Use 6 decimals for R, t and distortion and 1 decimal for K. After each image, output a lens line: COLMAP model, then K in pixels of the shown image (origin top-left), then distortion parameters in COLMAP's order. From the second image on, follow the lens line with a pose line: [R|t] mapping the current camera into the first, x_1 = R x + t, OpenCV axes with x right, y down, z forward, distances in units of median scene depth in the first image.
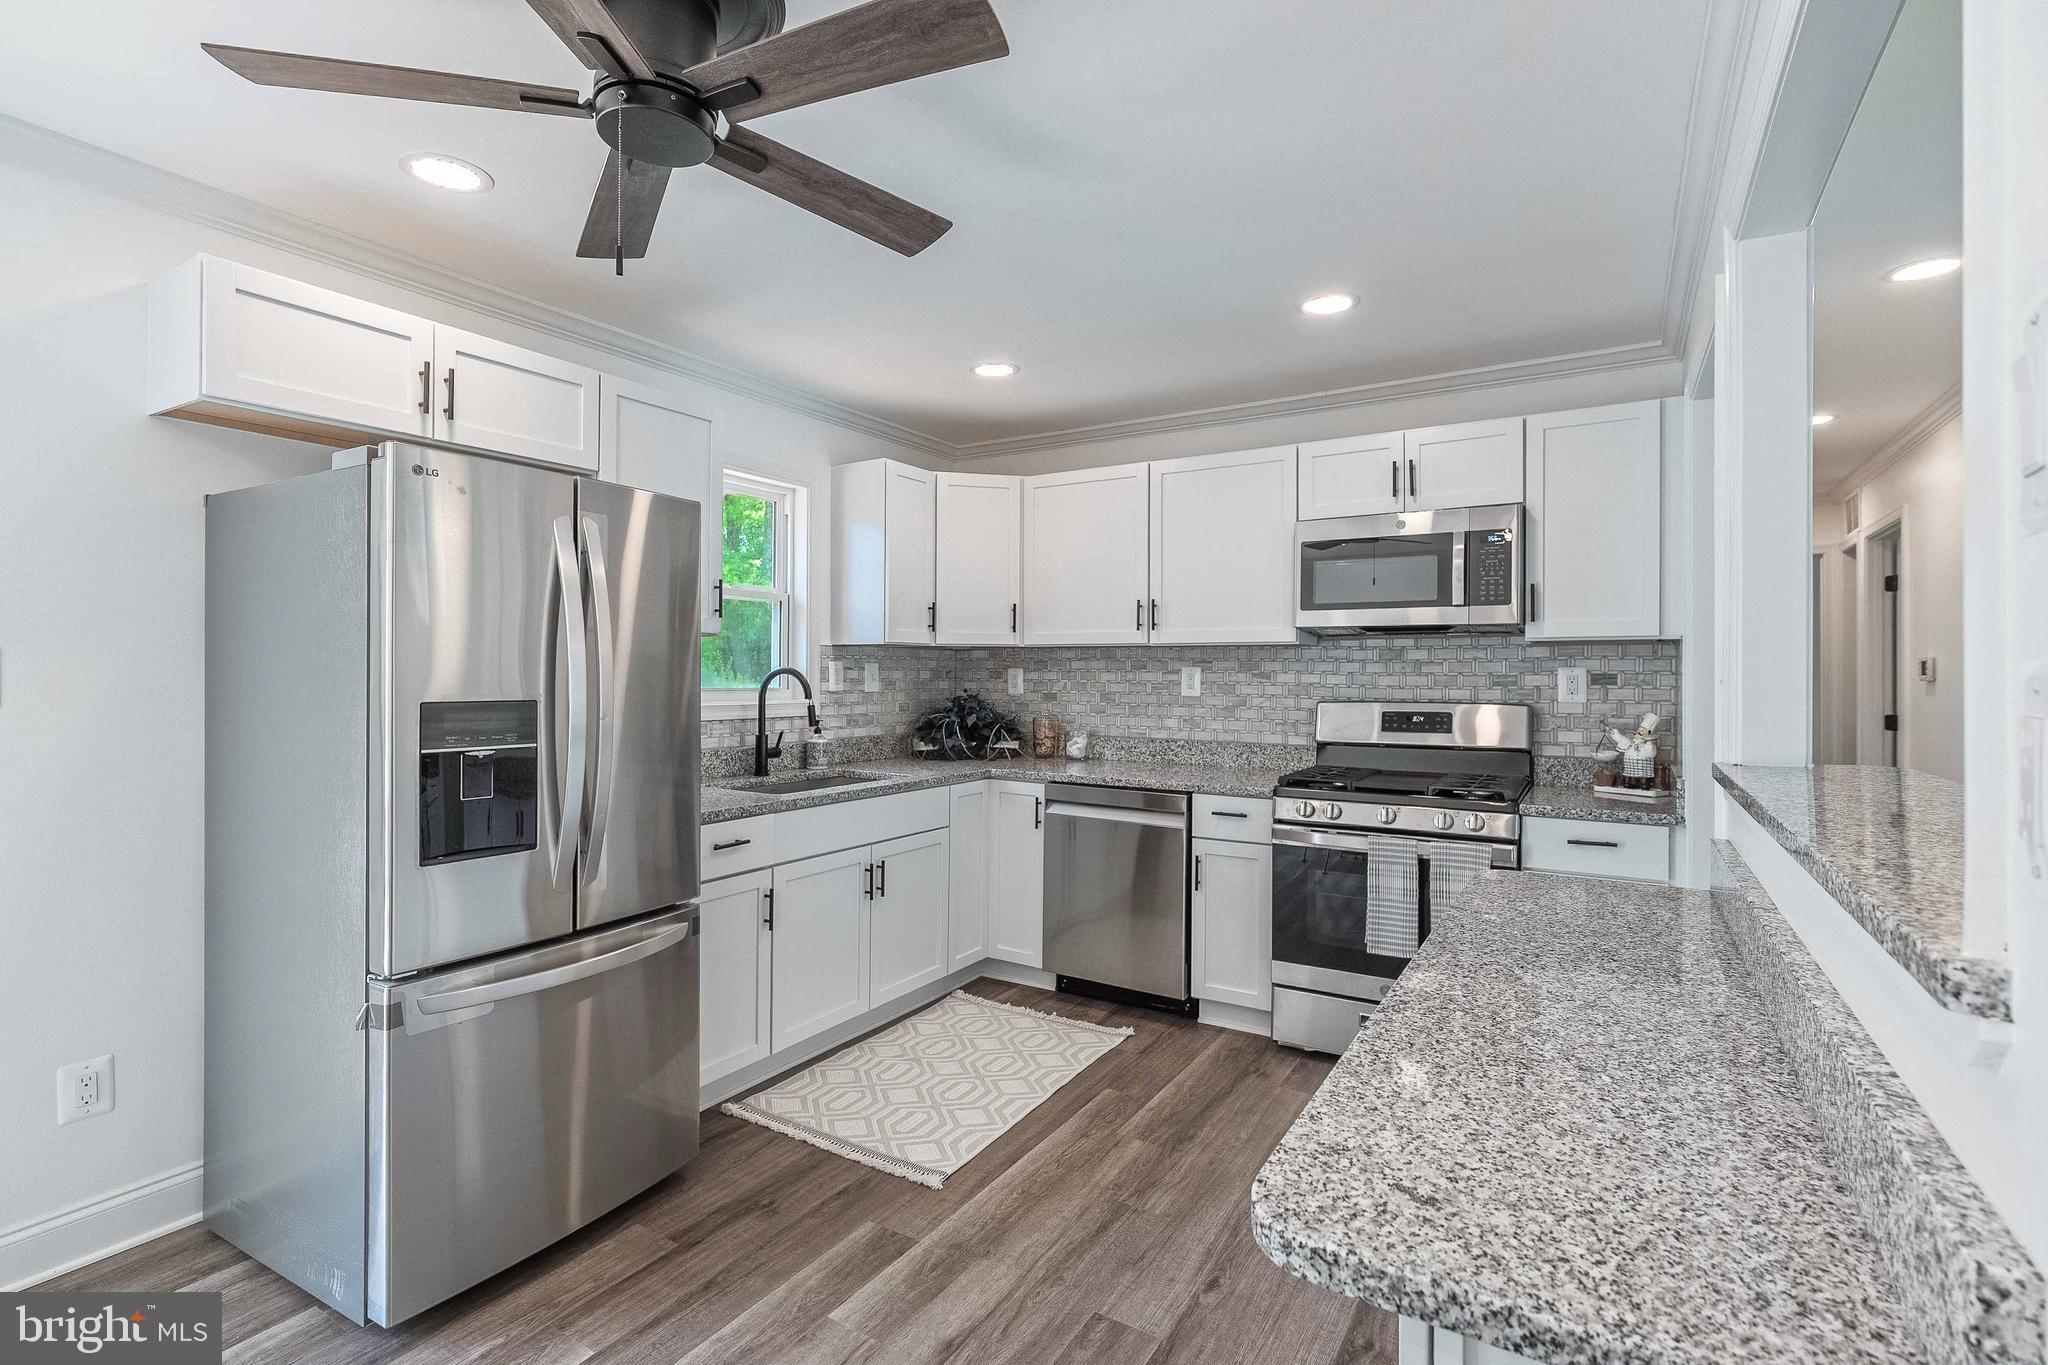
lens RADIAL K [[954.4, 0, 1039.2], [0, 954.4, 665.5], [0, 0, 1]] dist [0.001137, 0.000151]
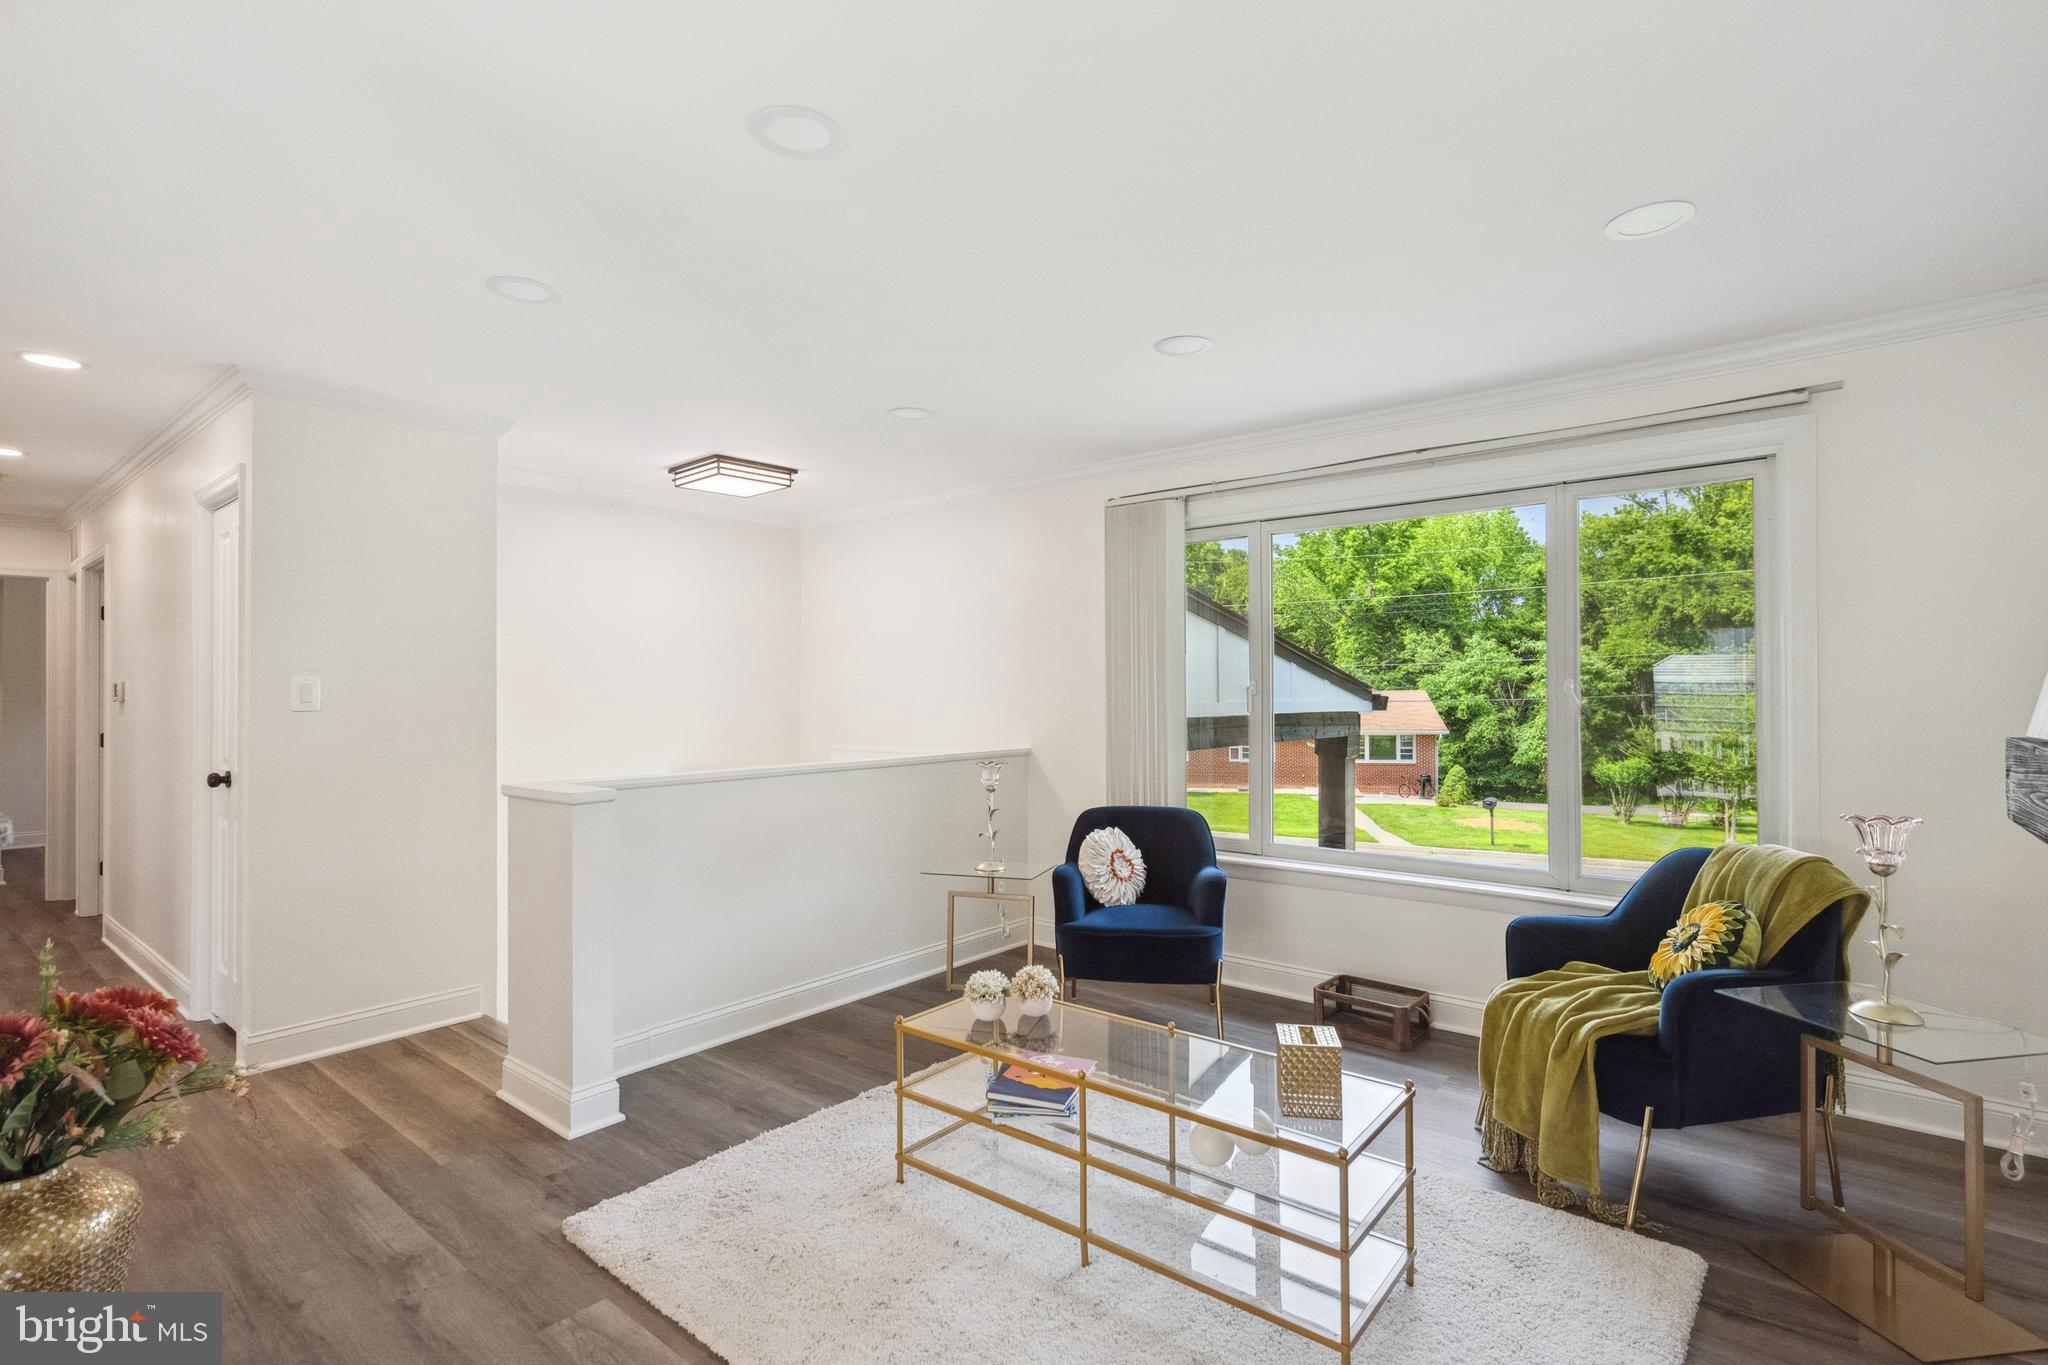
lens RADIAL K [[954.4, 0, 1020.7], [0, 954.4, 684.3], [0, 0, 1]] dist [0.001137, 0.000151]
pose [[0.139724, 0.003447, 0.990185, -0.074964], [-0.001991, 0.999993, -0.003200, -0.003929], [-0.990189, -0.001524, 0.139730, -0.306962]]
